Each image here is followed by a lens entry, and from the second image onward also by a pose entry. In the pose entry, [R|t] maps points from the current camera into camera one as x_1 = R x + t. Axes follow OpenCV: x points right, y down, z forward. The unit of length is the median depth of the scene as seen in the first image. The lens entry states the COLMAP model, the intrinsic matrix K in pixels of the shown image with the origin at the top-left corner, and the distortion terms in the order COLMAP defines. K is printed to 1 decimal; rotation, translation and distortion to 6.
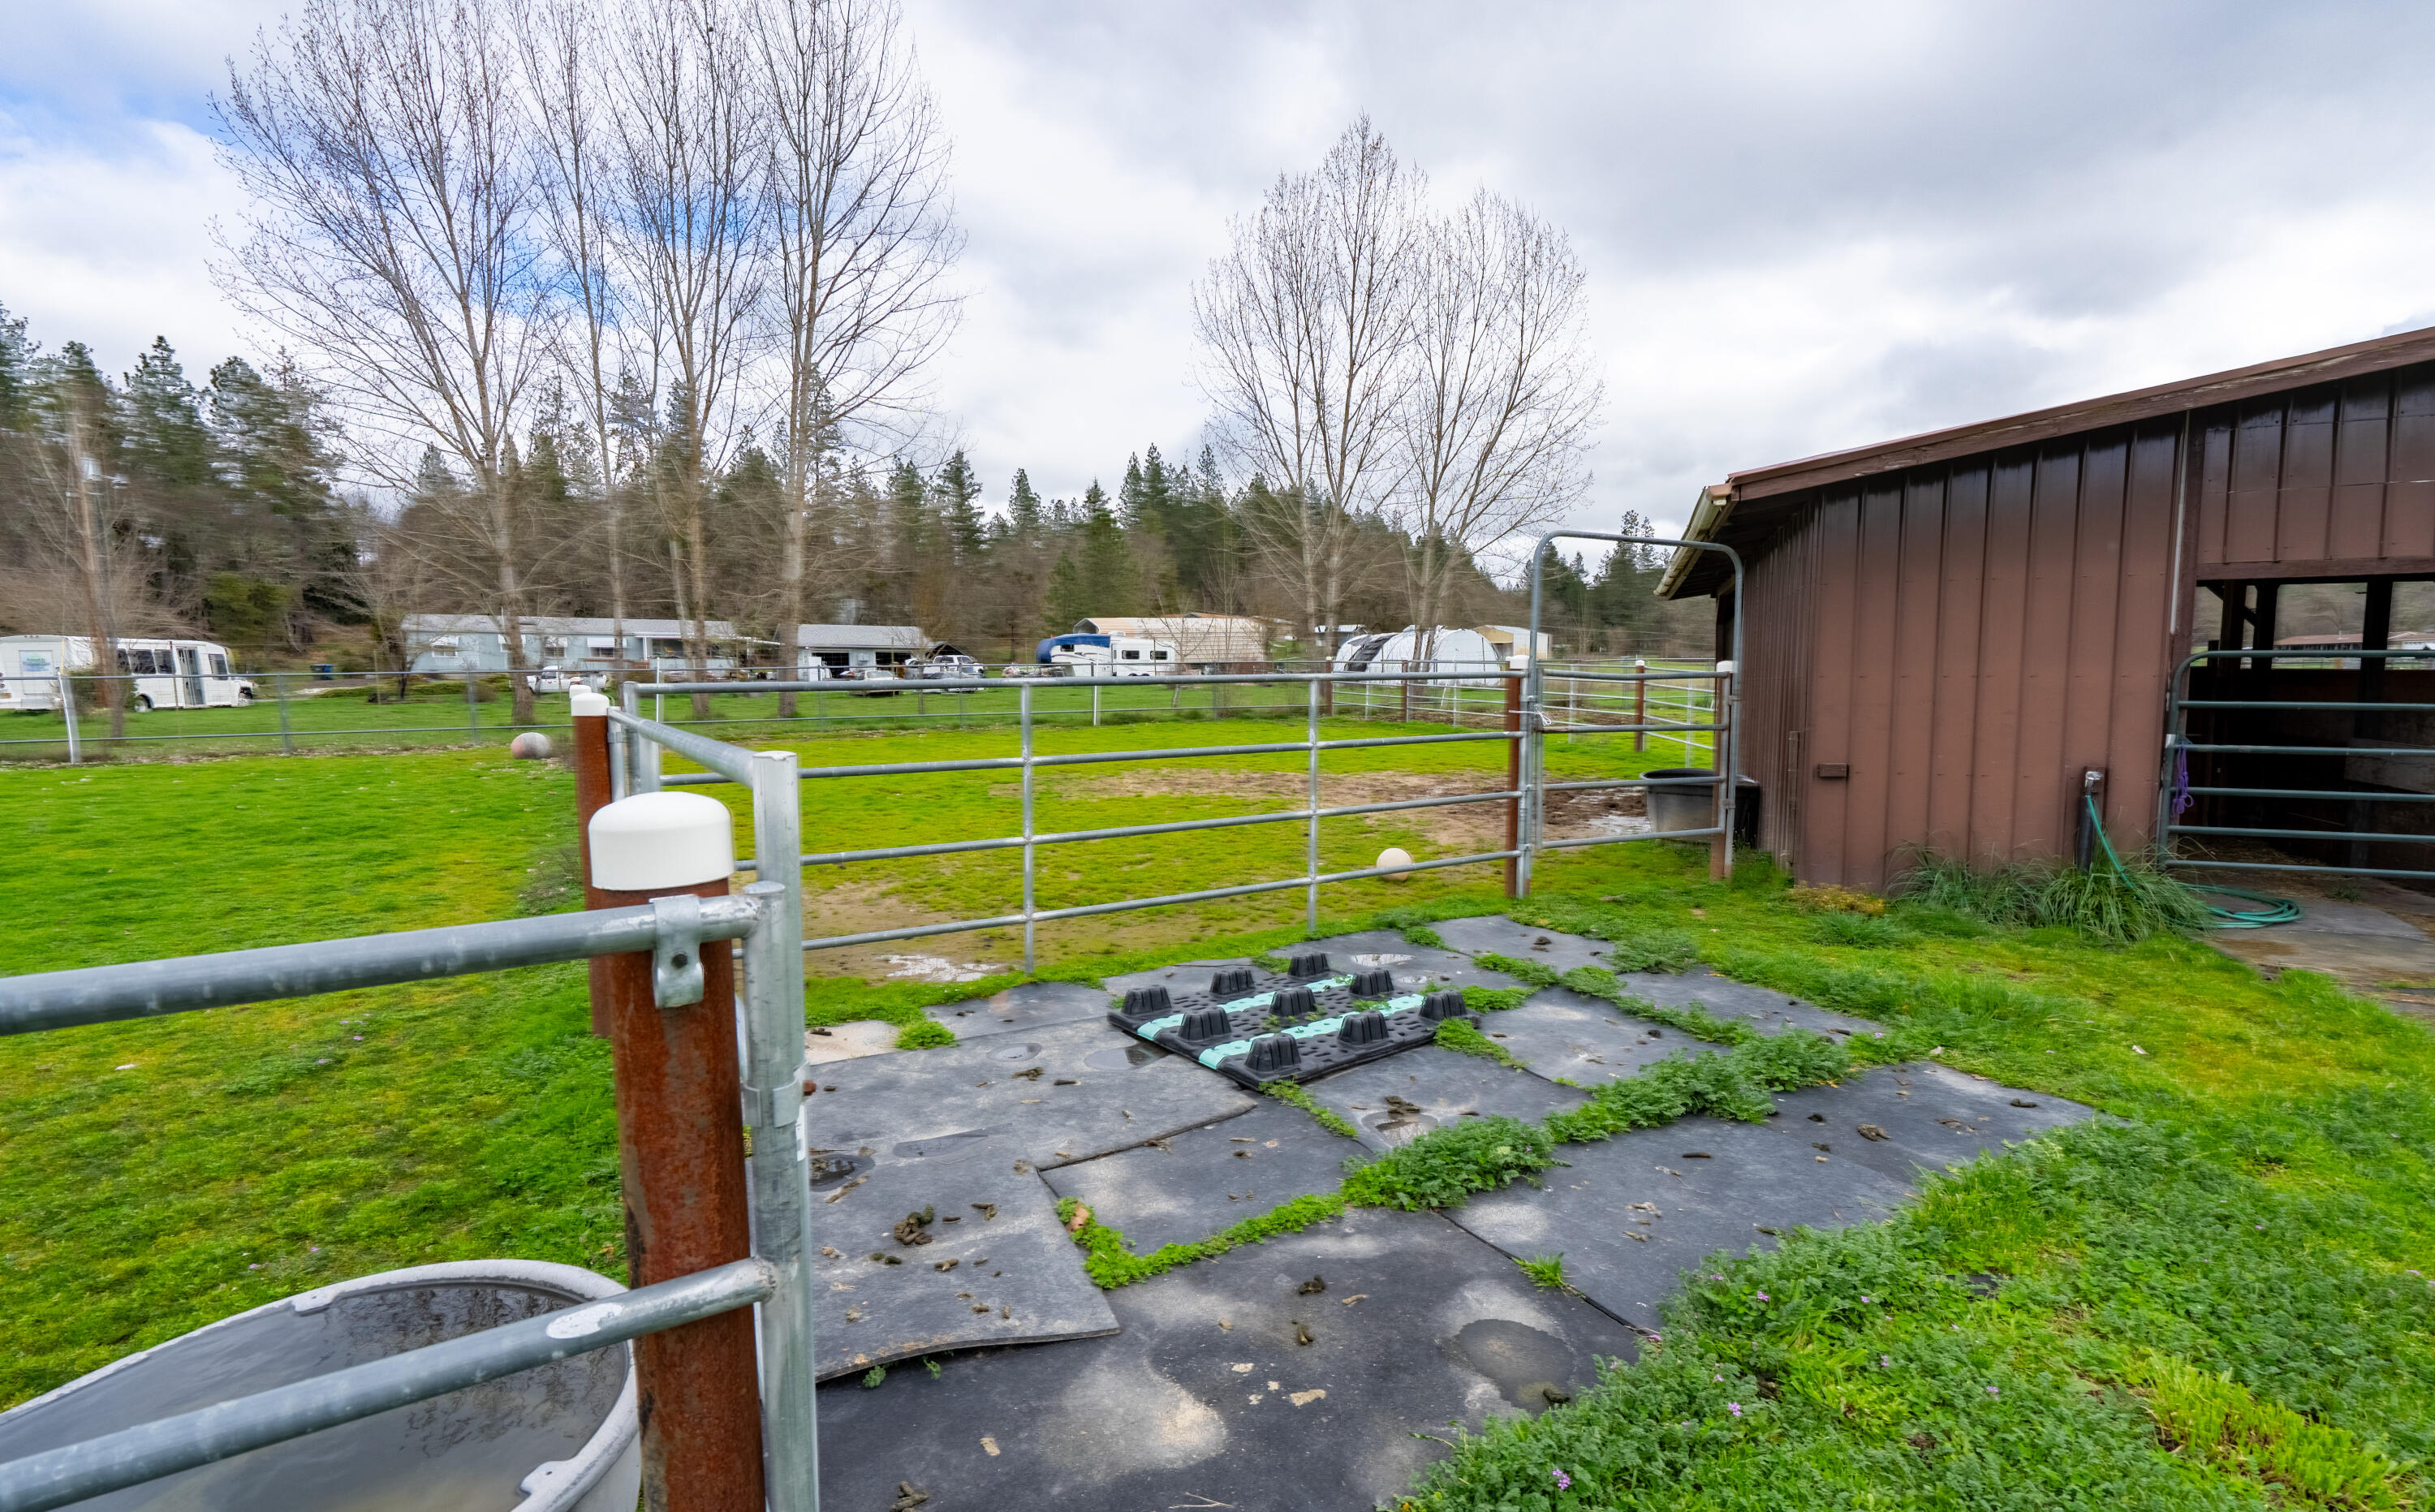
lens RADIAL K [[1090.7, 0, 1219.4], [0, 1090.7, 771.5], [0, 0, 1]] dist [-0.007265, 0.003285]
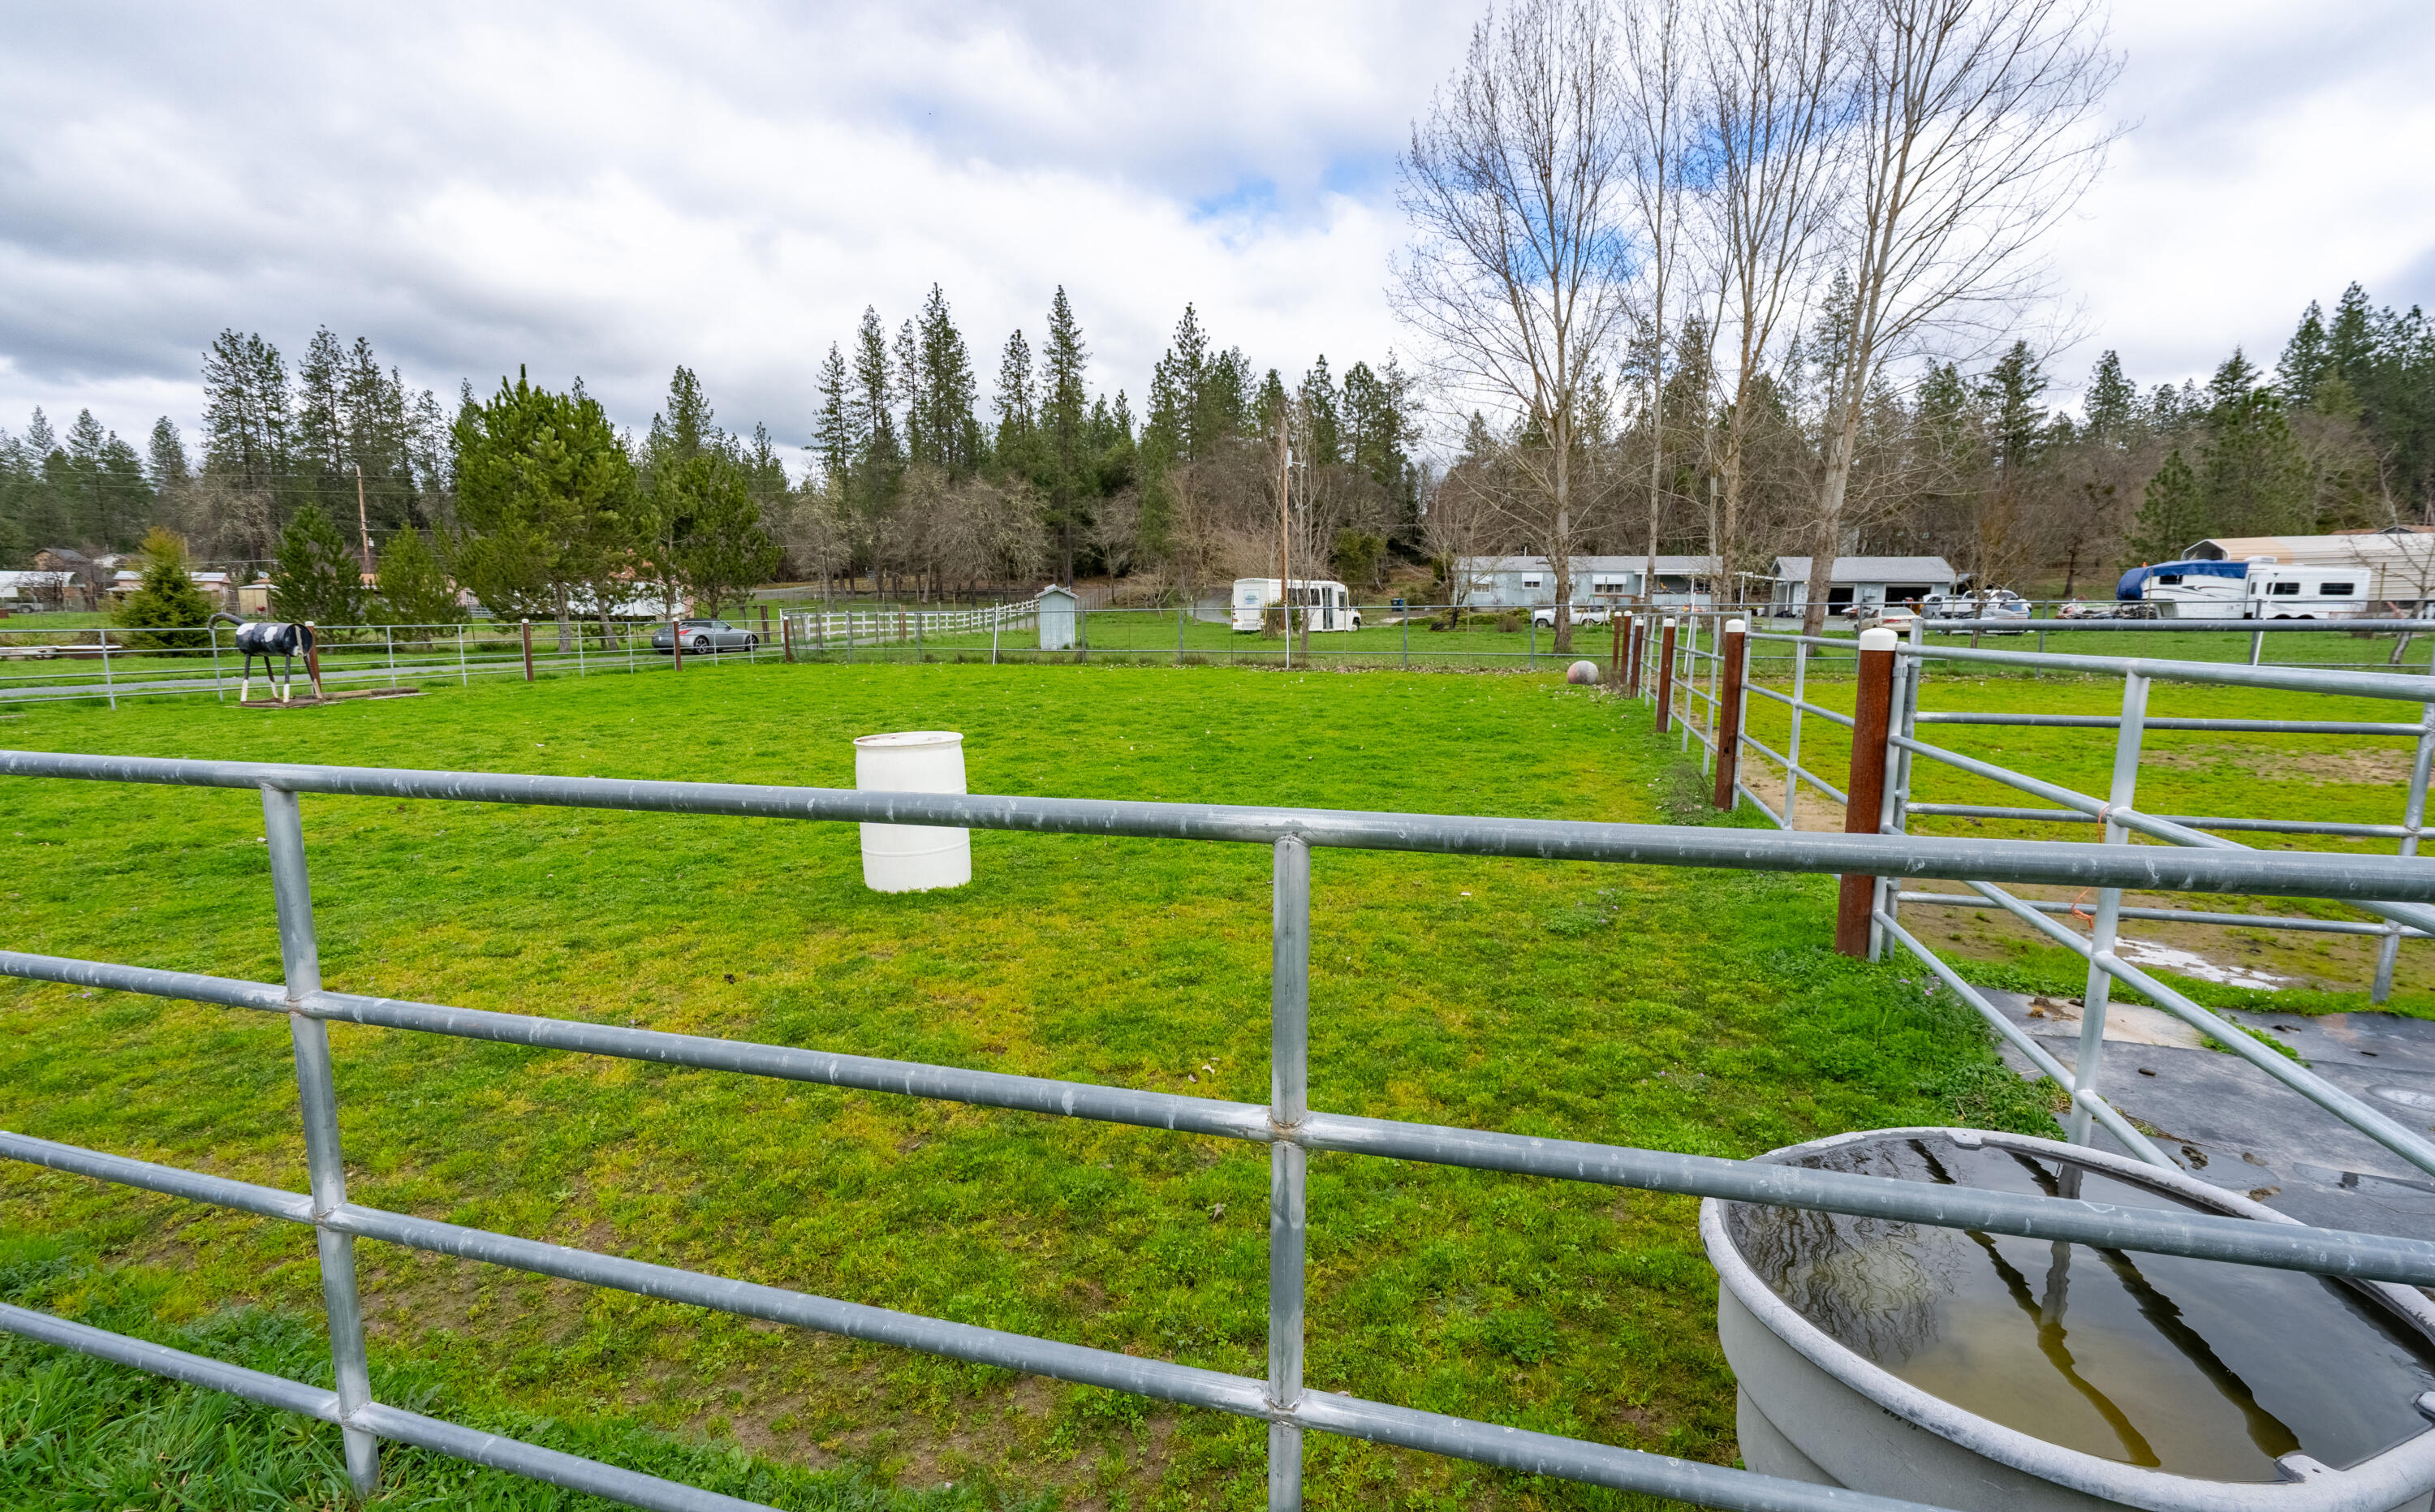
lens RADIAL K [[1090.7, 0, 1217.9], [0, 1090.7, 764.8], [0, 0, 1]] dist [-0.007265, 0.003285]
pose [[0.670292, 0.112298, -0.733552, -0.015172], [-0.074037, 0.993672, 0.084467, 0.001205], [0.738395, -0.002307, 0.674365, -0.010908]]
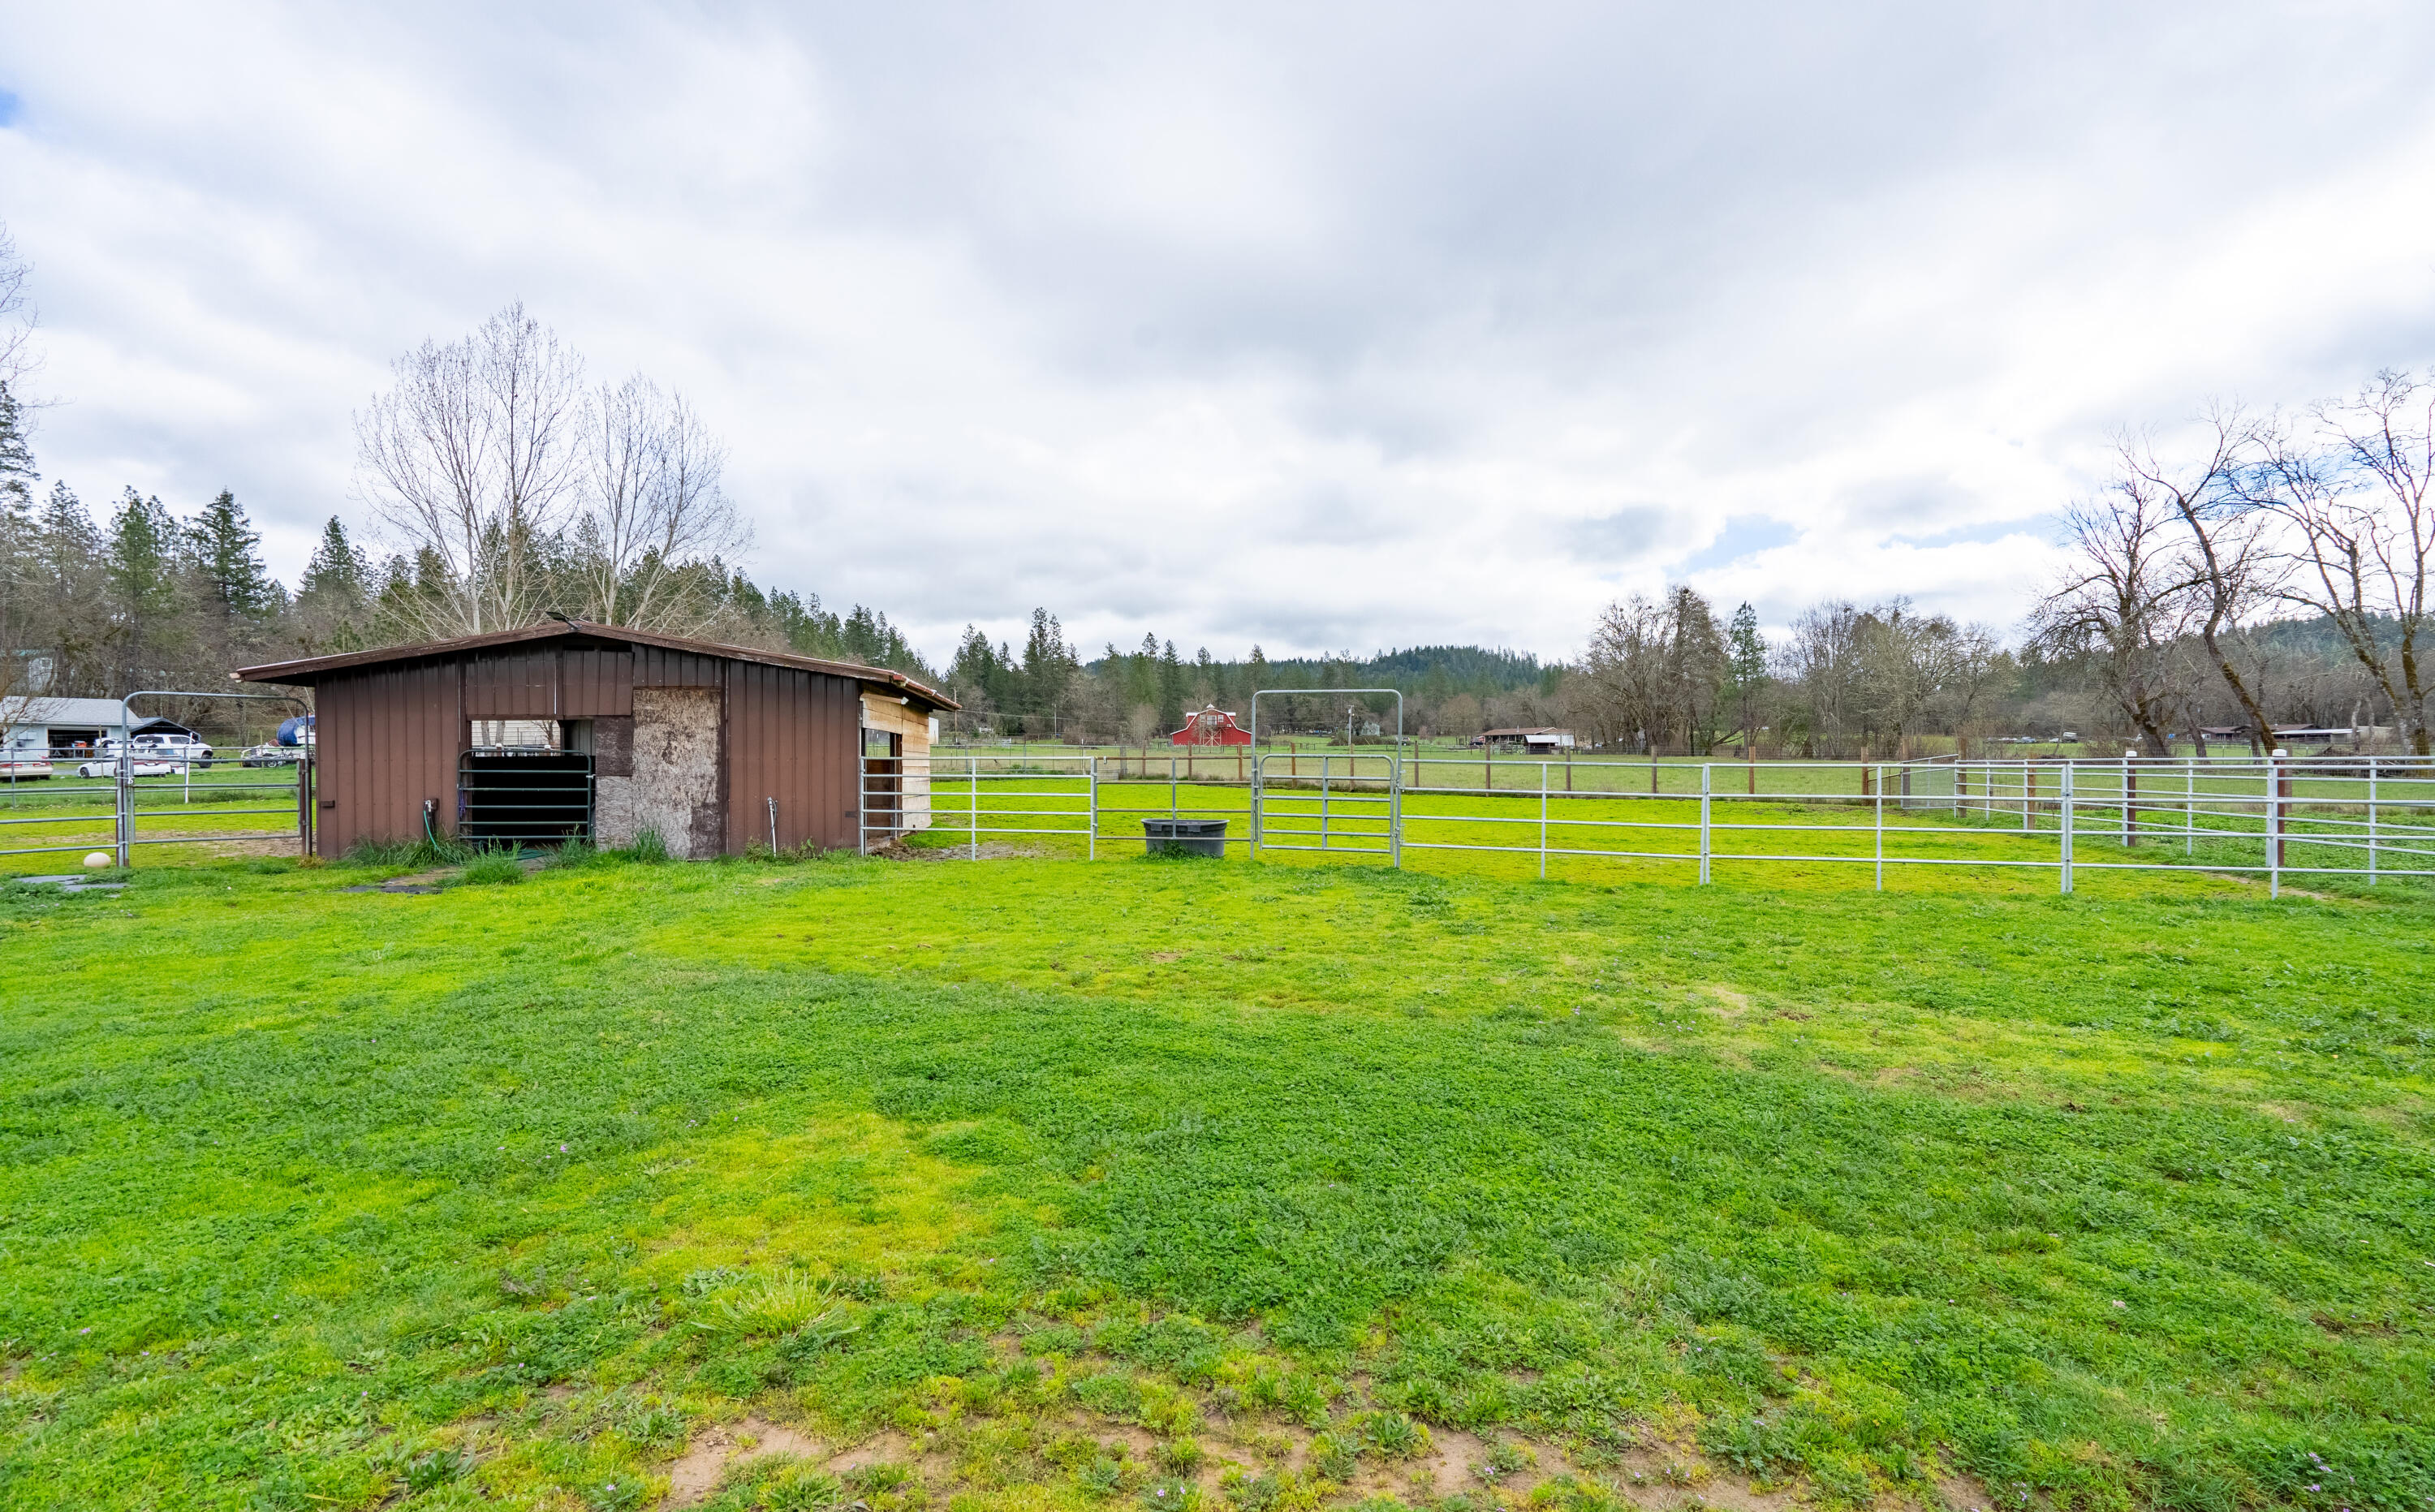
lens RADIAL K [[1090.7, 0, 1218.4], [0, 1090.7, 767.6], [0, 0, 1]] dist [-0.007265, 0.003285]
pose [[0.886799, -0.004140, 0.462137, 0.130418], [0.040242, 0.996853, -0.068291, 0.016938], [-0.460400, 0.079158, 0.884175, -0.198852]]
